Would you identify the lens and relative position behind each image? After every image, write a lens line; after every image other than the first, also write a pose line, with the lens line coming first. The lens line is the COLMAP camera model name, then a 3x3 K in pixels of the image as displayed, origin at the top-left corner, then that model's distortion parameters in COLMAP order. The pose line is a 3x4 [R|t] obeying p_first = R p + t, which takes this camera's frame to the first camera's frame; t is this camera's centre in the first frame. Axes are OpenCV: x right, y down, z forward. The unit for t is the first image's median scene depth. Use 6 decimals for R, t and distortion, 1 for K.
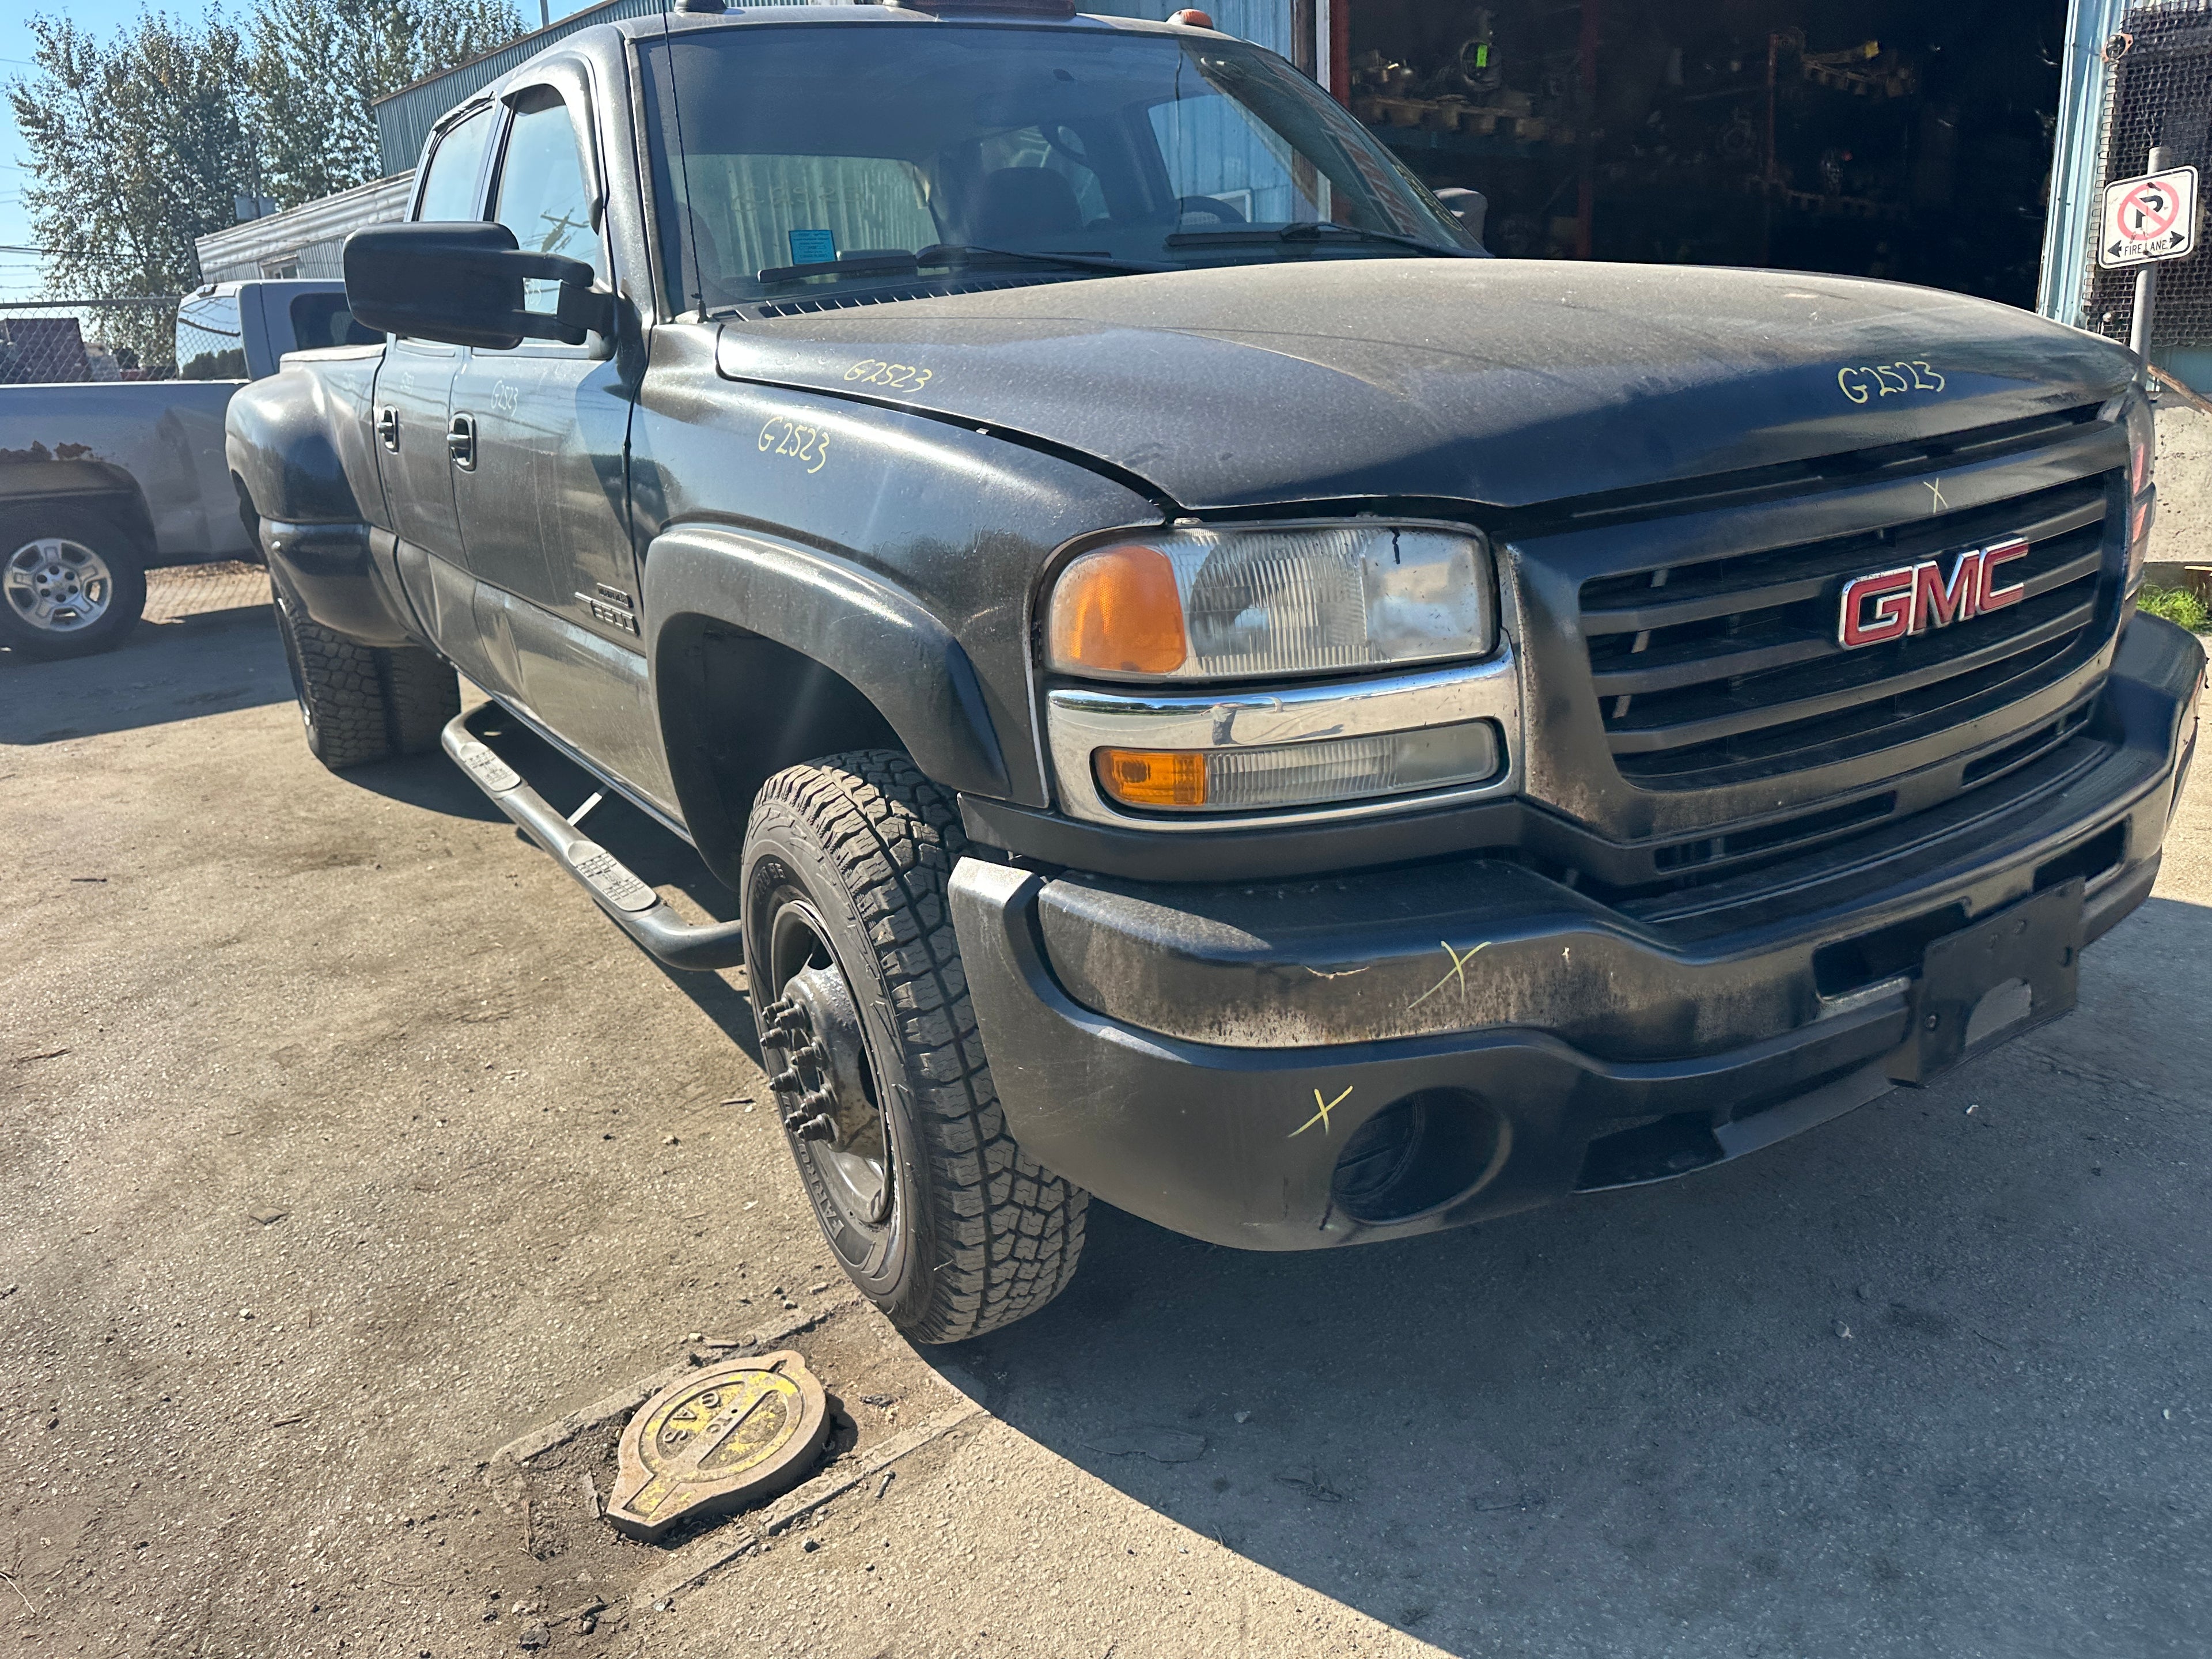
lens RADIAL K [[1577.2, 0, 1111.4], [0, 1577.2, 812.8], [0, 0, 1]] dist [0.026860, -0.035063]
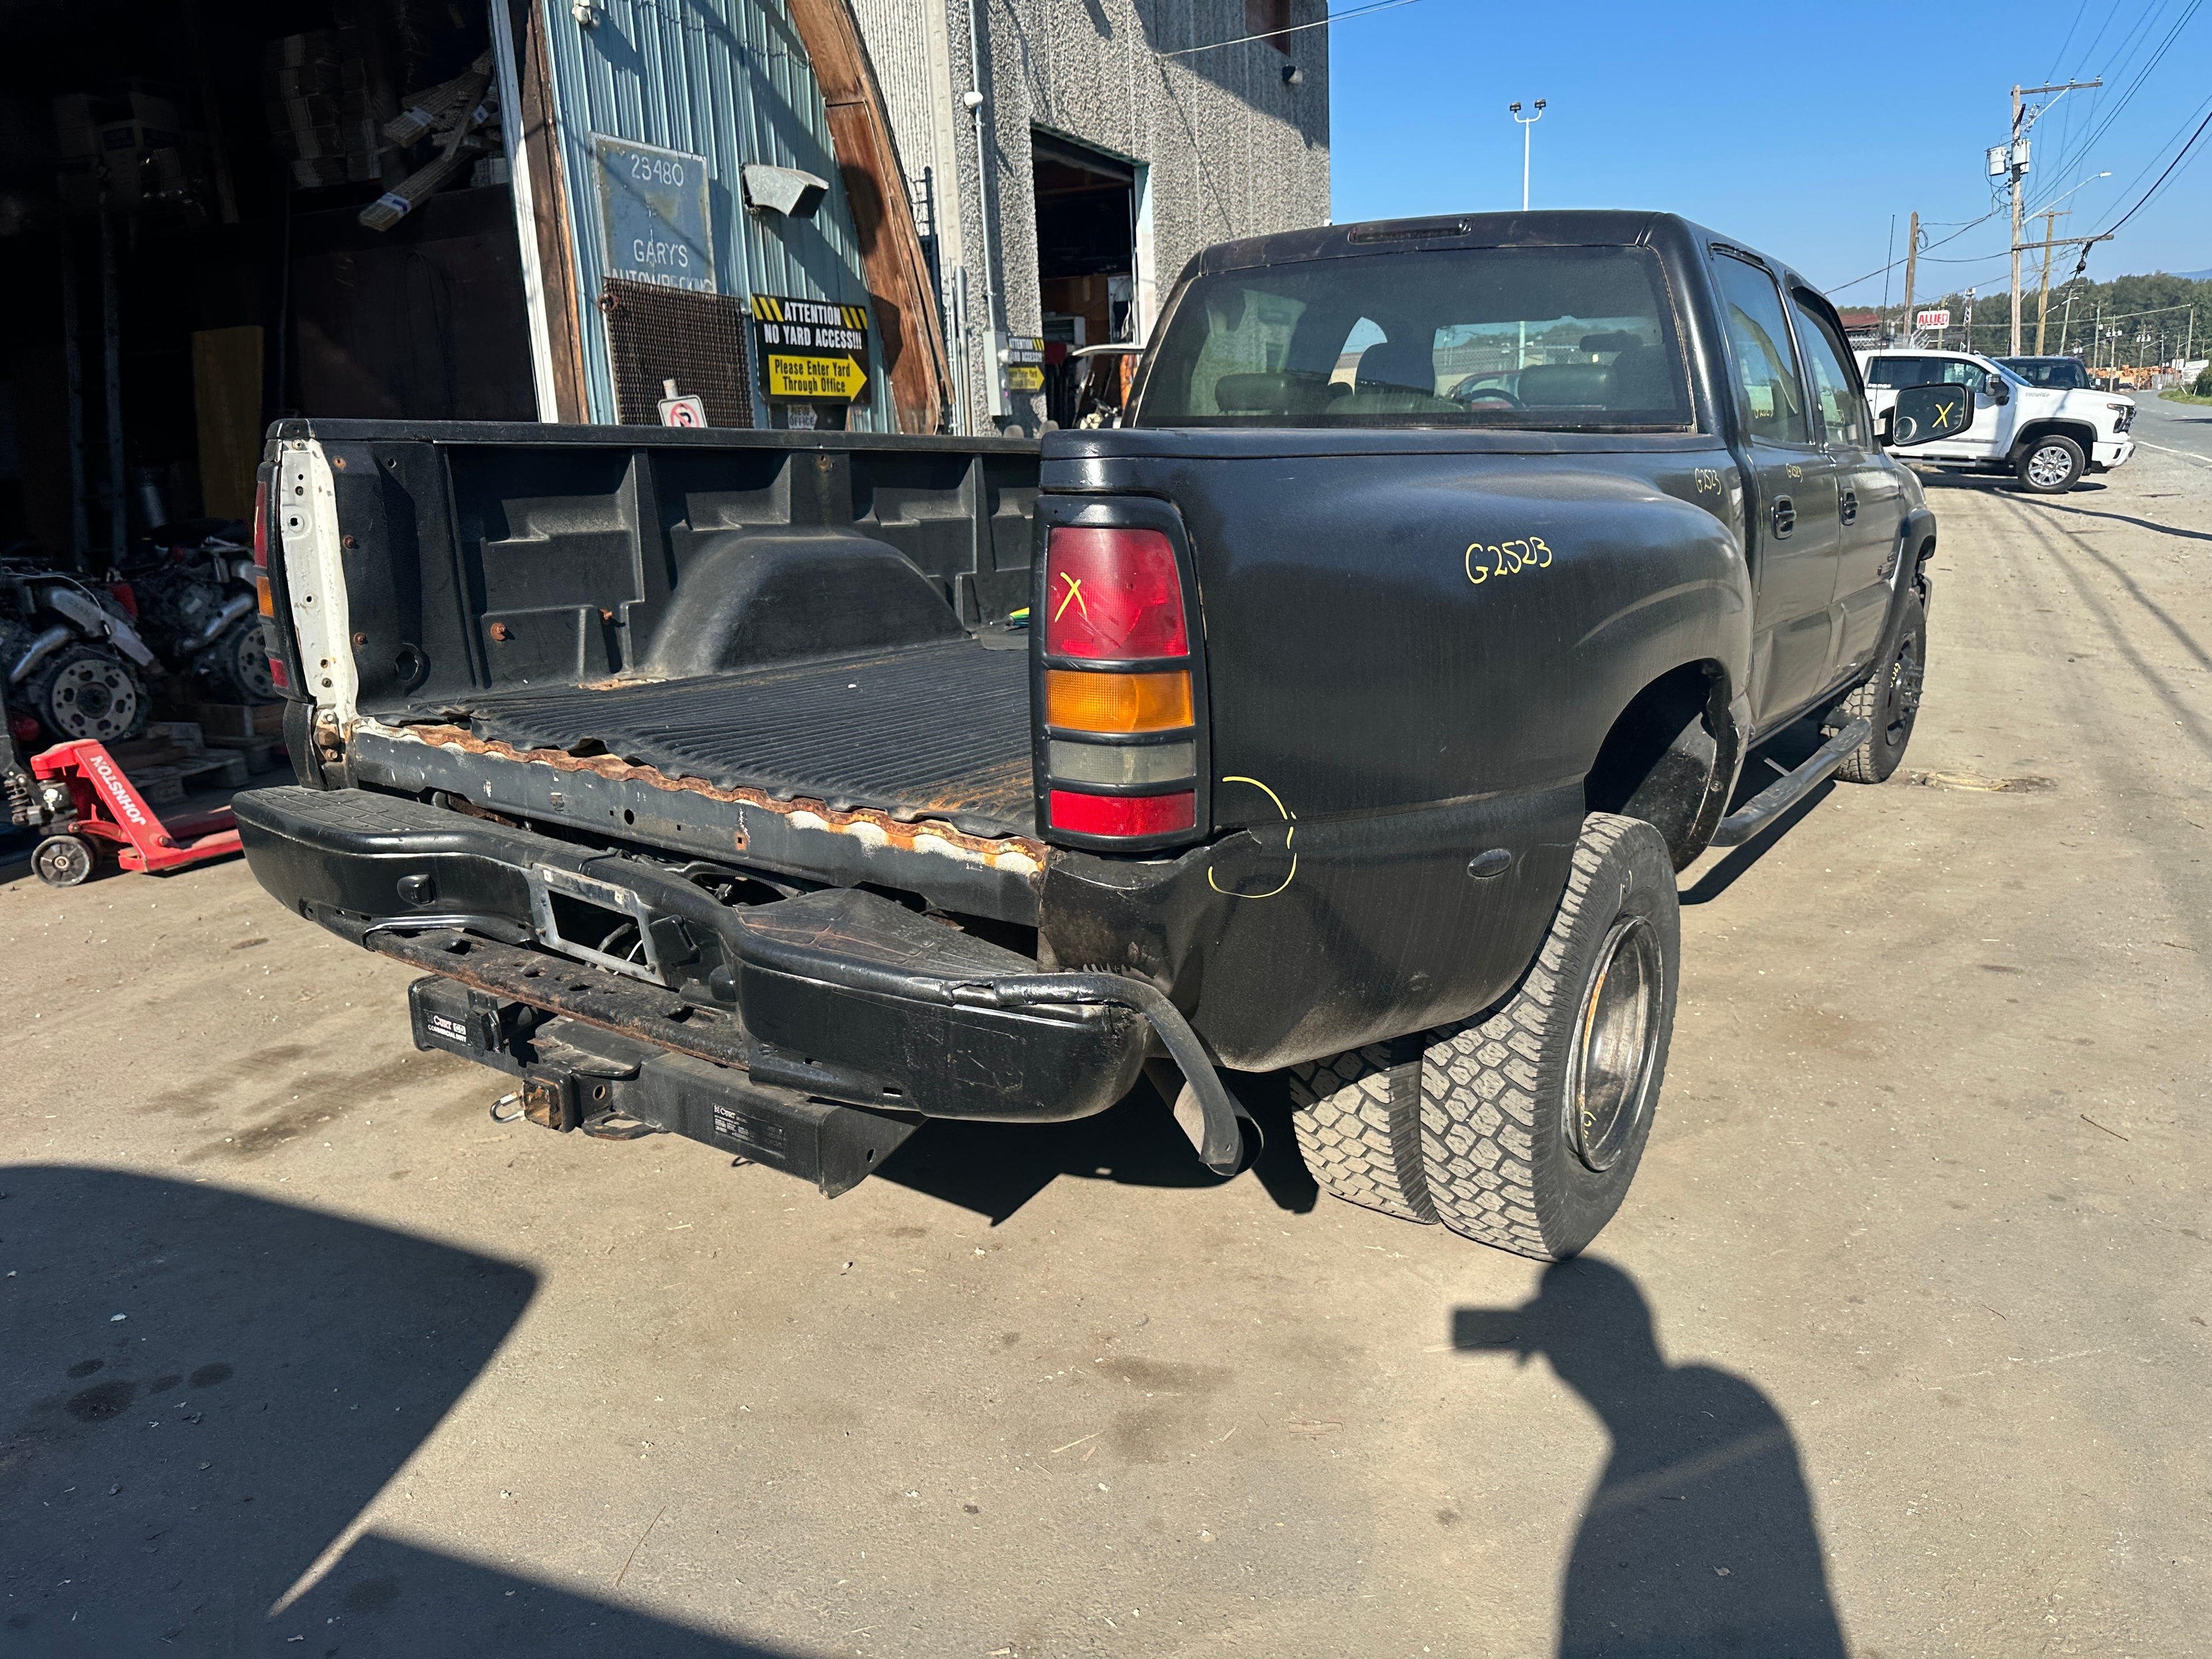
lens RADIAL K [[1577.2, 0, 1137.6], [0, 1577.2, 817.6], [0, 0, 1]] dist [0.026860, -0.035063]
pose [[-0.402721, -0.151924, 0.902626, -2.370264], [0.298955, 0.910217, 0.286585, -0.921446], [-0.865125, 0.385258, -0.321145, 3.356054]]
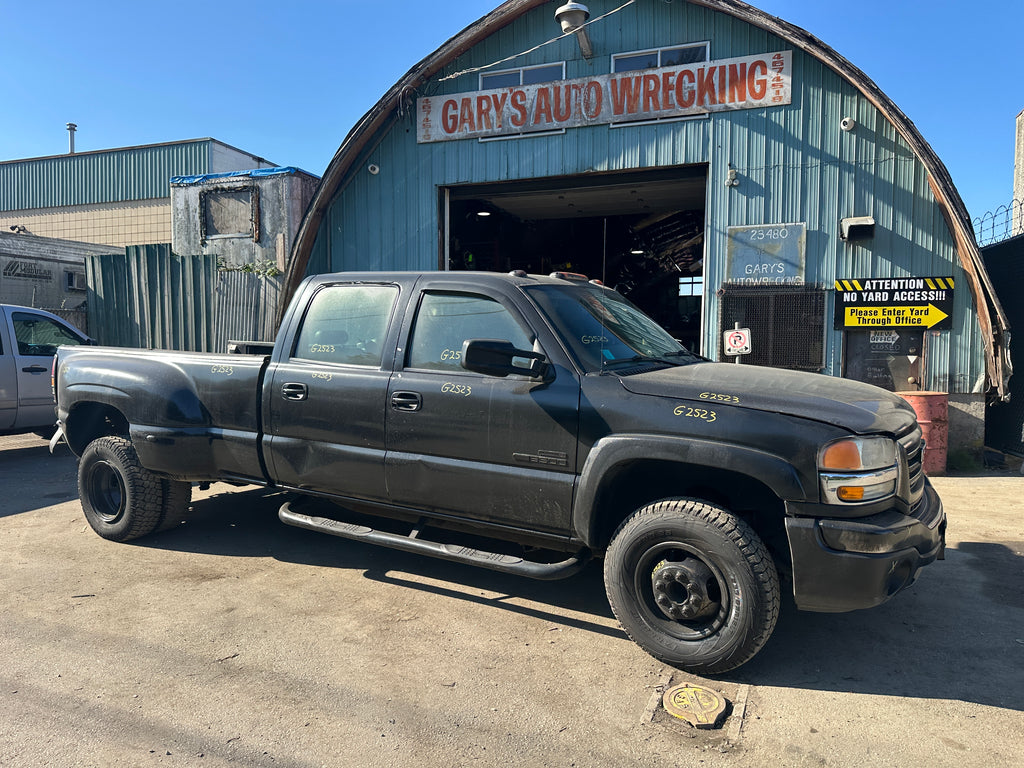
lens RADIAL K [[730.2, 0, 513.1], [0, 730.2, 376.7], [0, 0, 1]] dist [0.026860, -0.035063]
pose [[0.893666, 0.040306, 0.446920, -1.252070], [0.069602, 0.971454, -0.226789, 0.043791], [-0.443303, 0.233781, 0.865349, -0.318837]]
